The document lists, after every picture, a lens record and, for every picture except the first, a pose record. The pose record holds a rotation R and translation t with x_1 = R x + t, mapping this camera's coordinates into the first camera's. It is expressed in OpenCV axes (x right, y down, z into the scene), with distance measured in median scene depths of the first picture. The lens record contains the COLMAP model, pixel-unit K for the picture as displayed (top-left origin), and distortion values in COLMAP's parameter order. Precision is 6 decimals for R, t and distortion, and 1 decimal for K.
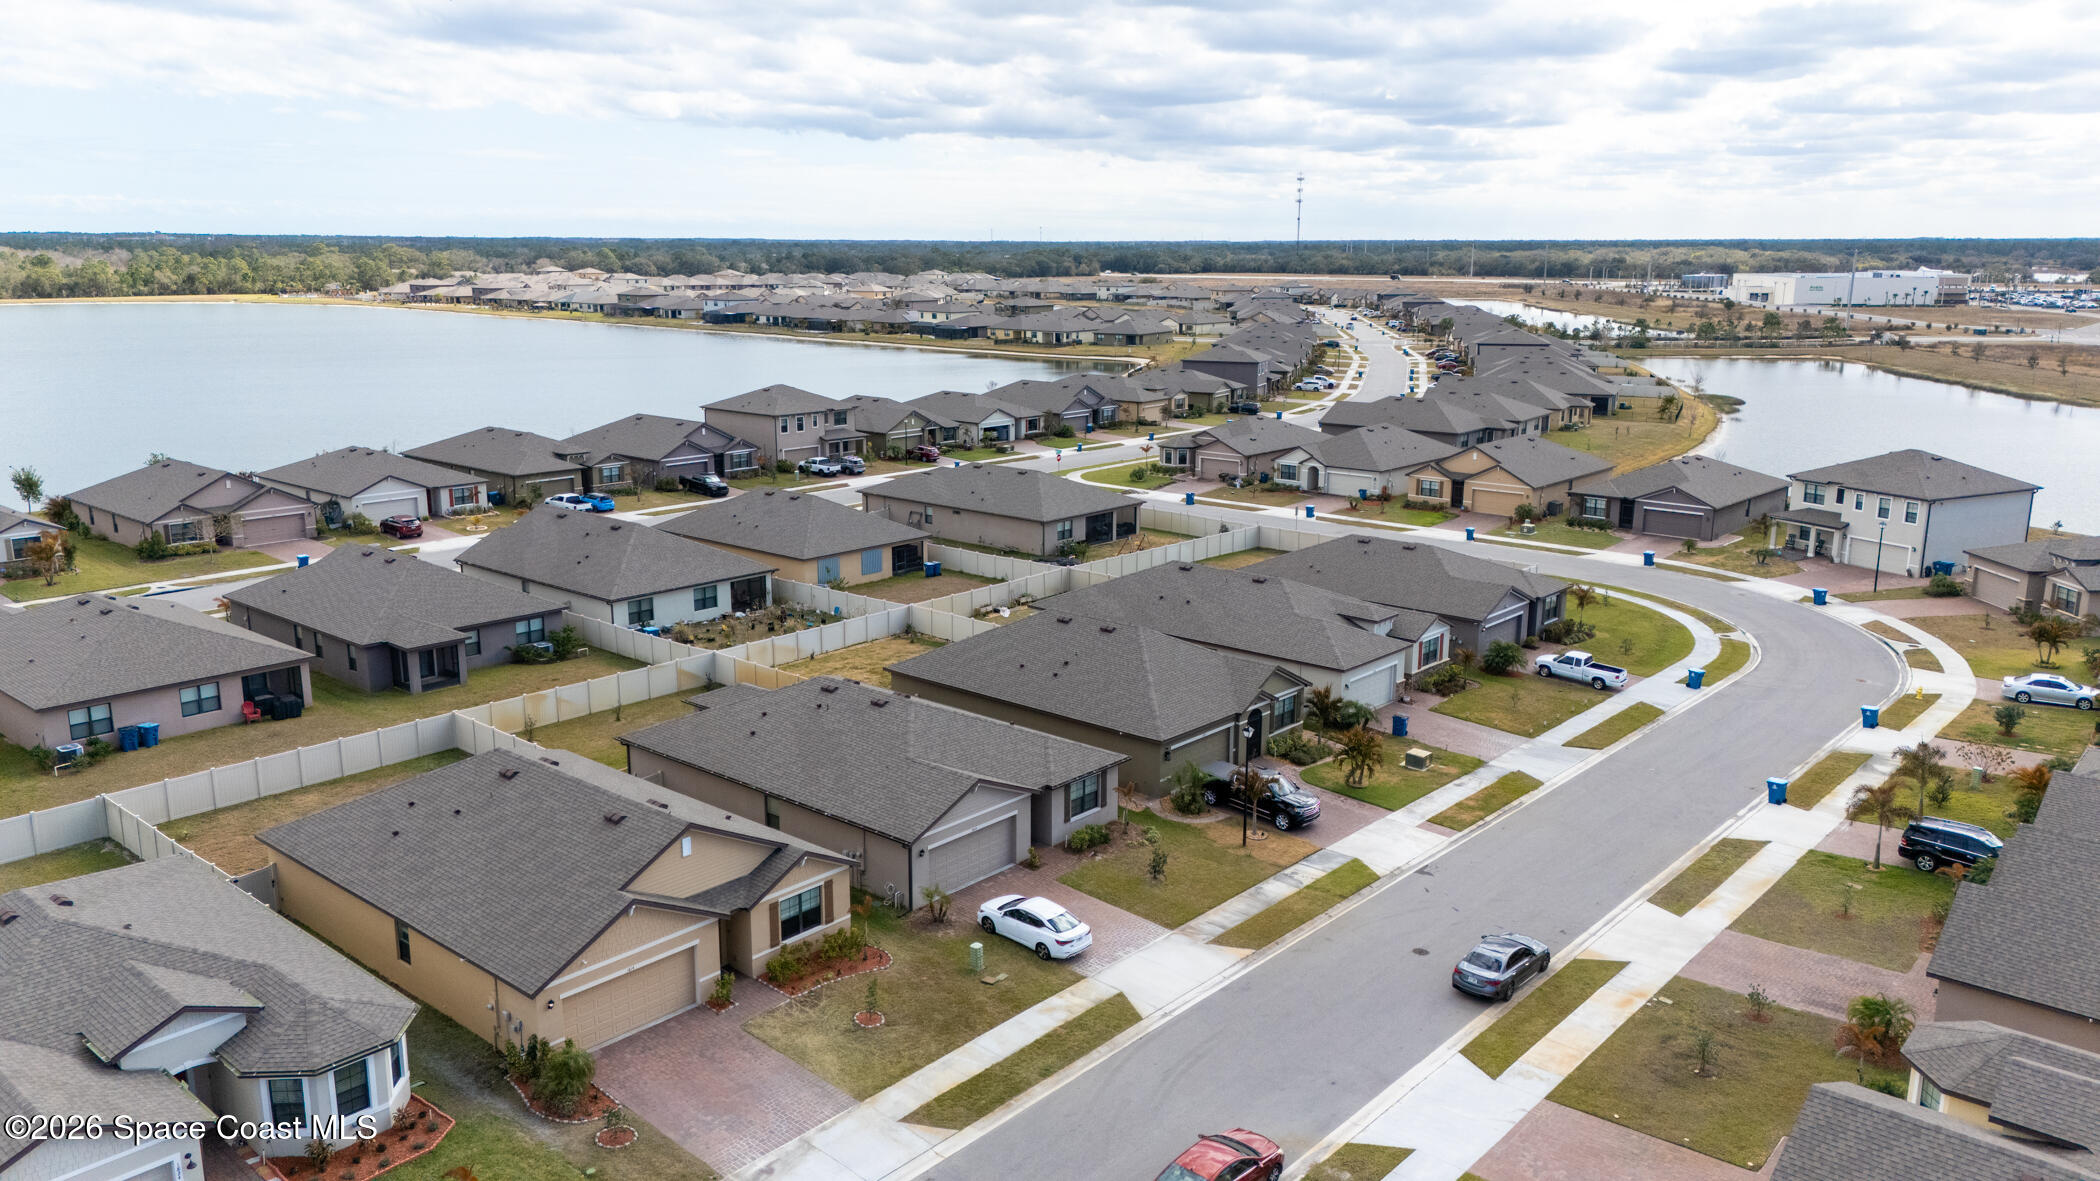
lens RADIAL K [[1554.3, 0, 1046.8], [0, 1554.3, 549.7], [0, 0, 1]] dist [0.095446, -0.139320]
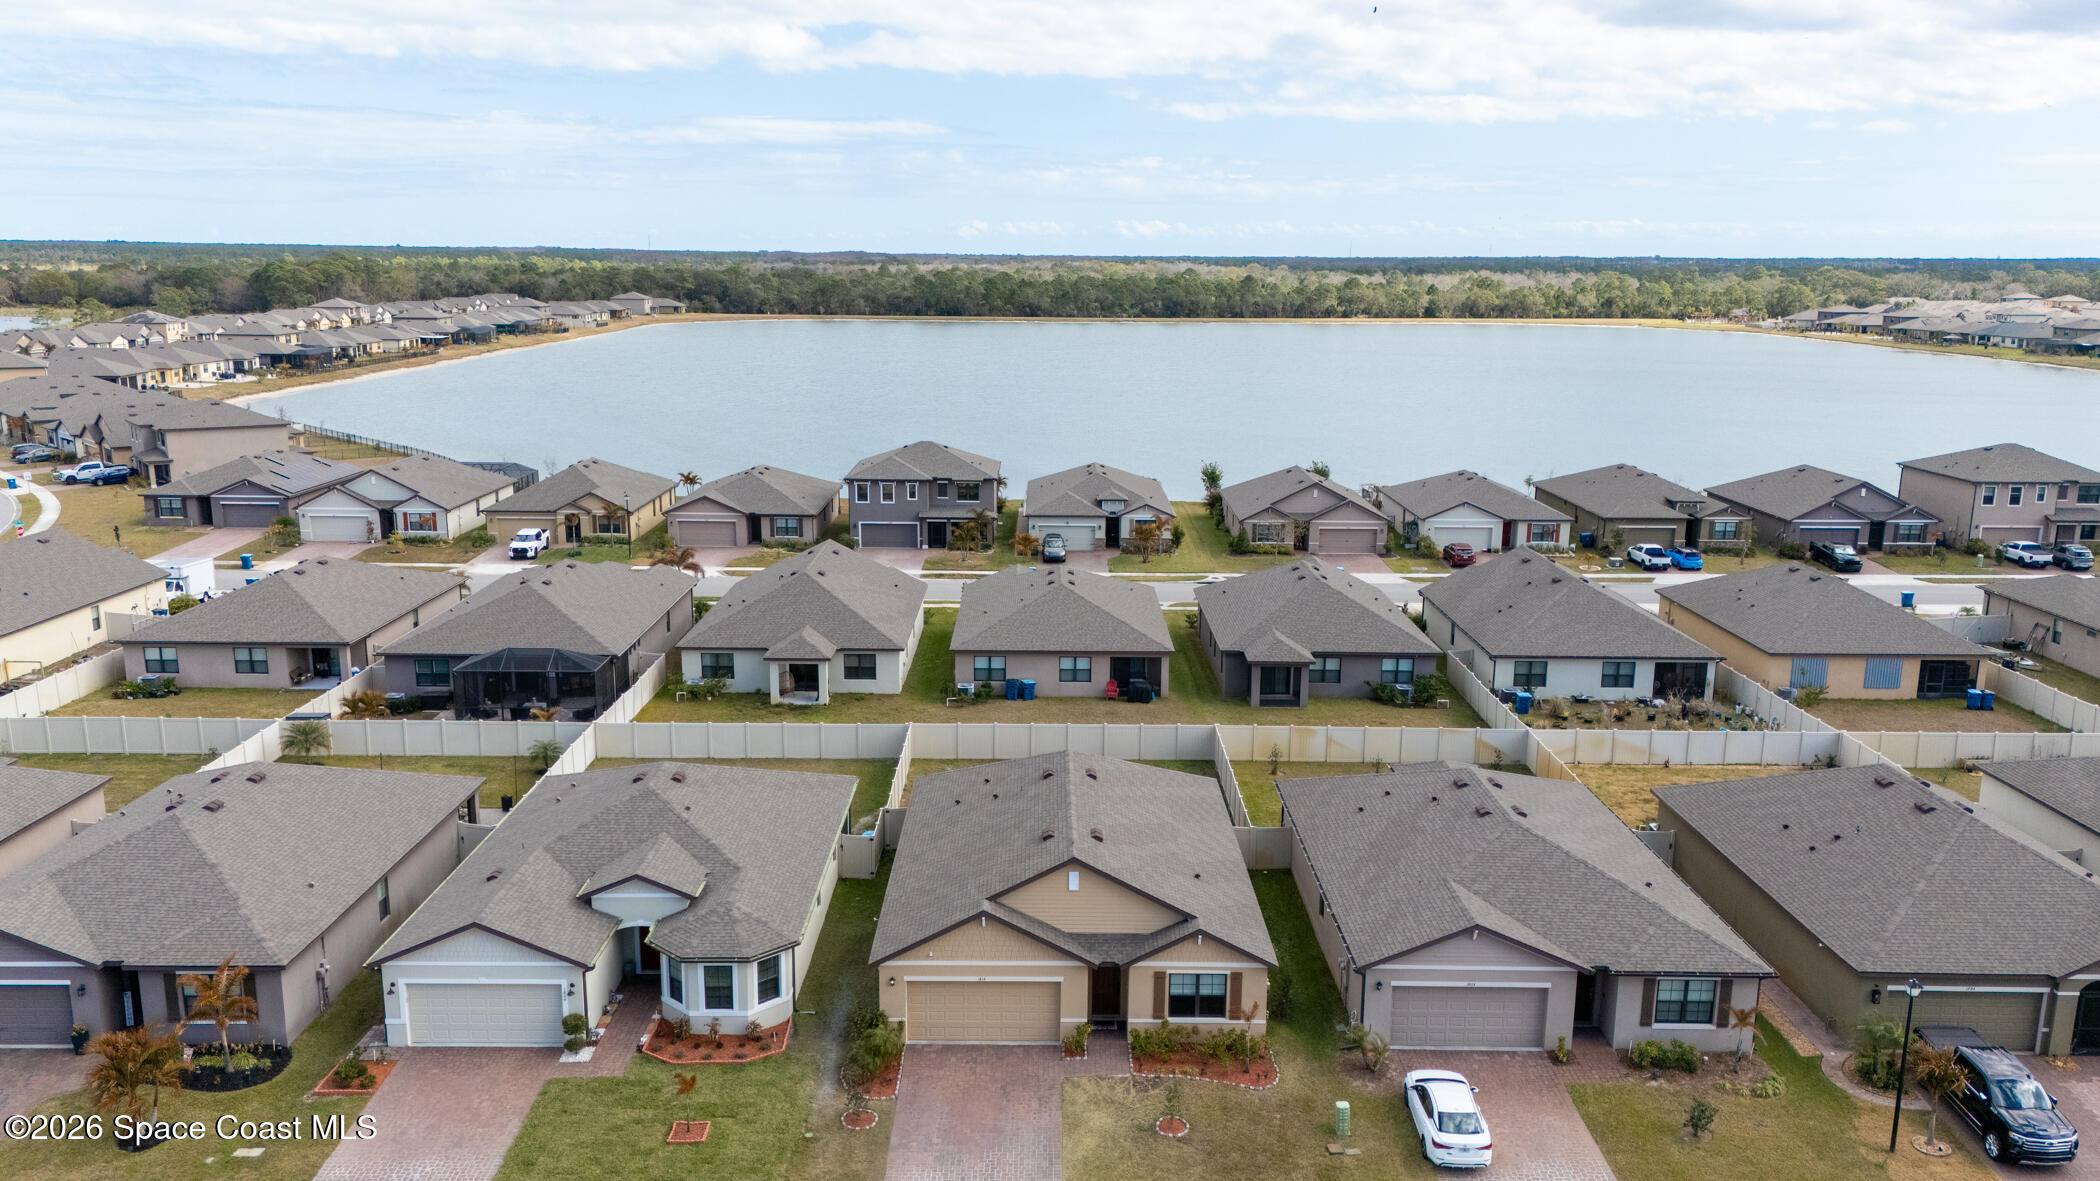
lens RADIAL K [[1662.7, 0, 1050.0], [0, 1662.7, 590.5], [0, 0, 1]] dist [0.127651, -0.163553]
pose [[0.655087, 0.147963, -0.740924, 0.287113], [-0.150343, 0.986554, 0.064091, -0.030480], [0.740445, 0.069407, 0.668524, 0.160436]]
